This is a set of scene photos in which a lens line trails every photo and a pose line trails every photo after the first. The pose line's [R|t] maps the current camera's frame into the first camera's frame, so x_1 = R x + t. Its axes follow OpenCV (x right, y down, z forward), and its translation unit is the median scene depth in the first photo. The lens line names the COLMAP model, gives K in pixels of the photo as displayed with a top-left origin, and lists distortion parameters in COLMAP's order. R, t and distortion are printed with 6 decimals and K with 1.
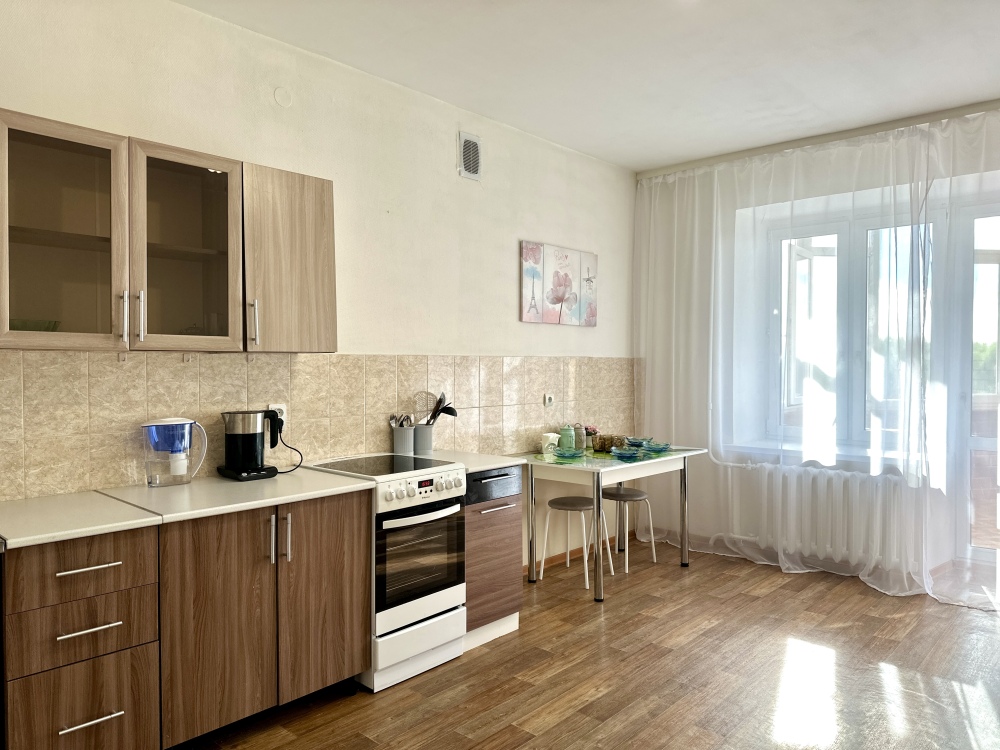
lens RADIAL K [[701.7, 0, 505.4], [0, 701.7, 375.8], [0, 0, 1]] dist [0.063822, -0.092700]
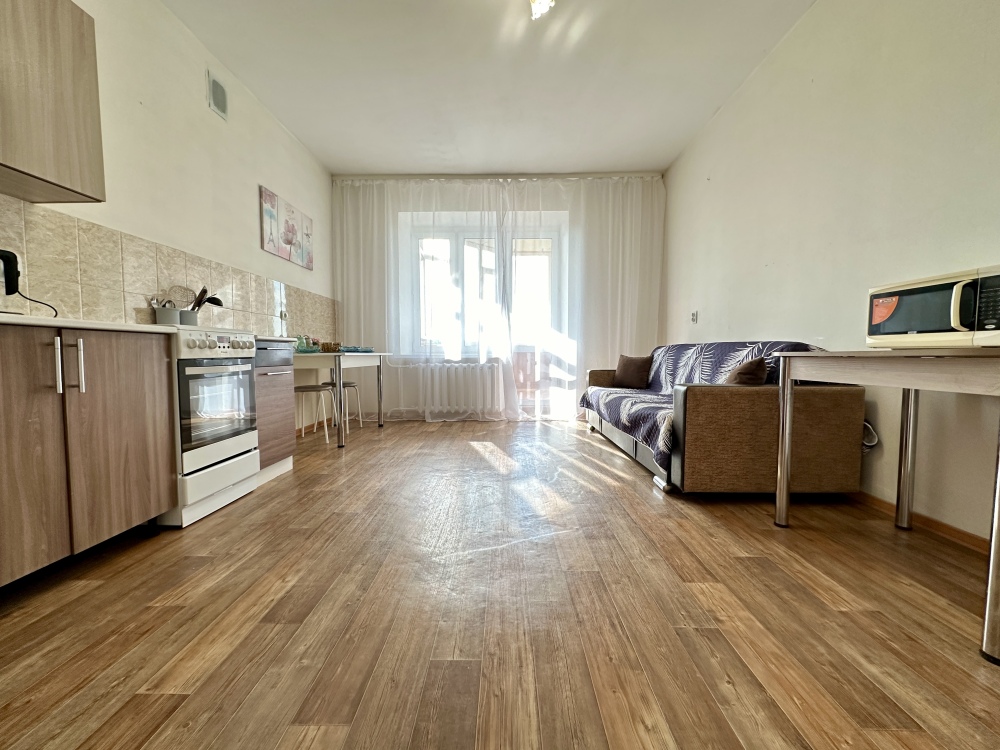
lens RADIAL K [[398.9, 0, 504.8], [0, 398.9, 375.0], [0, 0, 1]] dist [-0.000522, -0.001272]
pose [[0.748237, -0.034221, 0.662549, -0.191435], [0.013028, 0.999234, 0.036898, 0.182659], [-0.663304, -0.018977, 0.748110, 0.213920]]
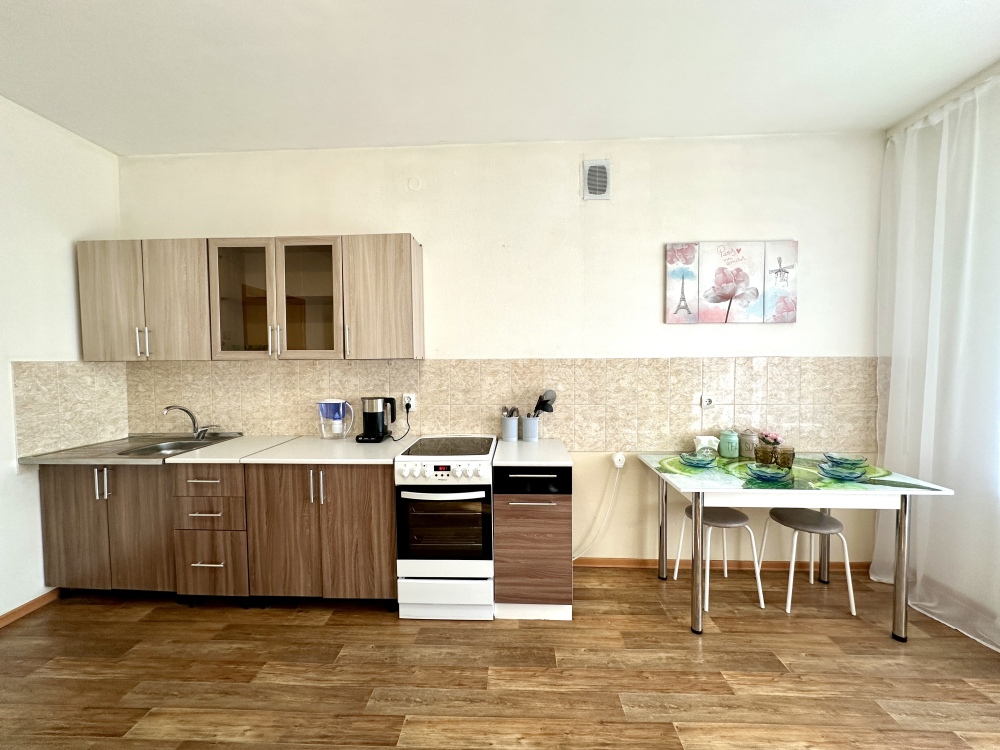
lens RADIAL K [[398.9, 0, 500.5], [0, 398.9, 374.7], [0, 0, 1]] dist [-0.000522, -0.001272]
pose [[0.634657, 0.026555, -0.772338, 0.446924], [-0.007173, 0.999569, 0.028473, -0.024613], [0.772761, -0.012531, 0.634574, 0.615047]]
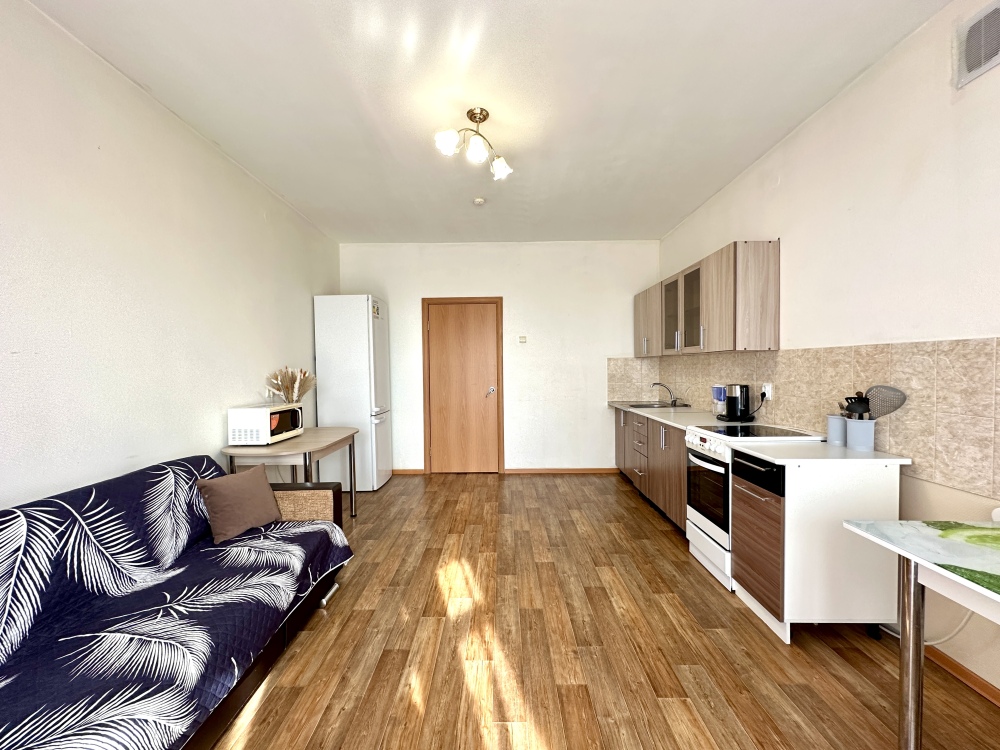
lens RADIAL K [[398.9, 0, 492.7], [0, 398.9, 374.7], [0, 0, 1]] dist [-0.000522, -0.001272]
pose [[-0.760247, 0.021223, -0.649287, 0.711581], [-0.000631, 0.999442, 0.033408, -0.007769], [0.649634, 0.025808, -0.759809, 1.273457]]
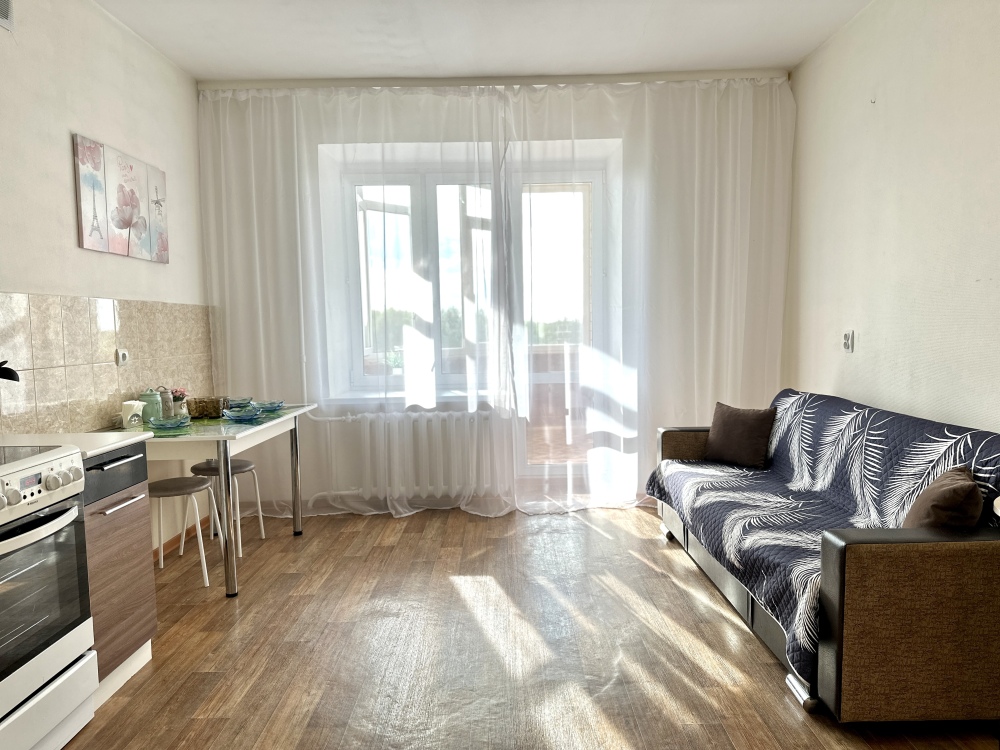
lens RADIAL K [[701.7, 0, 512.6], [0, 701.7, 380.6], [0, 0, 1]] dist [0.063822, -0.092700]
pose [[0.738563, -0.065639, 0.670982, -0.204598], [0.029555, 0.997445, 0.065043, 0.032600], [-0.673537, -0.028207, 0.738615, 0.226260]]
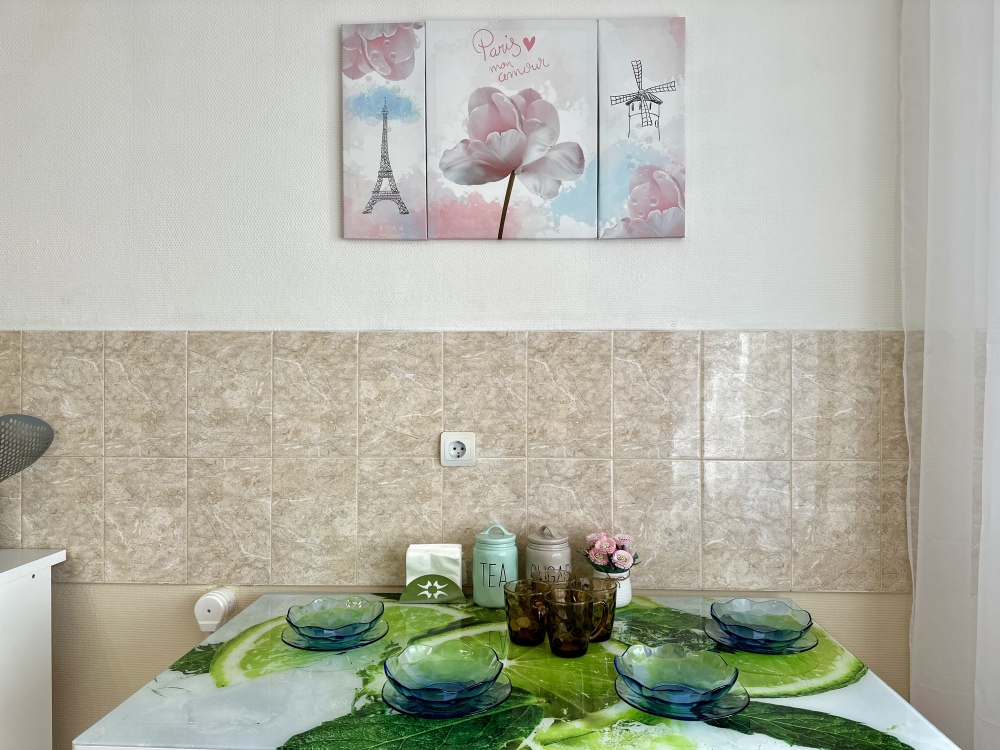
lens RADIAL K [[701.7, 0, 505.6], [0, 701.7, 376.0], [0, 0, 1]] dist [0.063822, -0.092700]
pose [[0.645542, 0.007088, -0.763691, 0.518088], [-0.014745, 0.999886, -0.003183, -0.004375], [0.763582, 0.013315, 0.645574, 1.139168]]
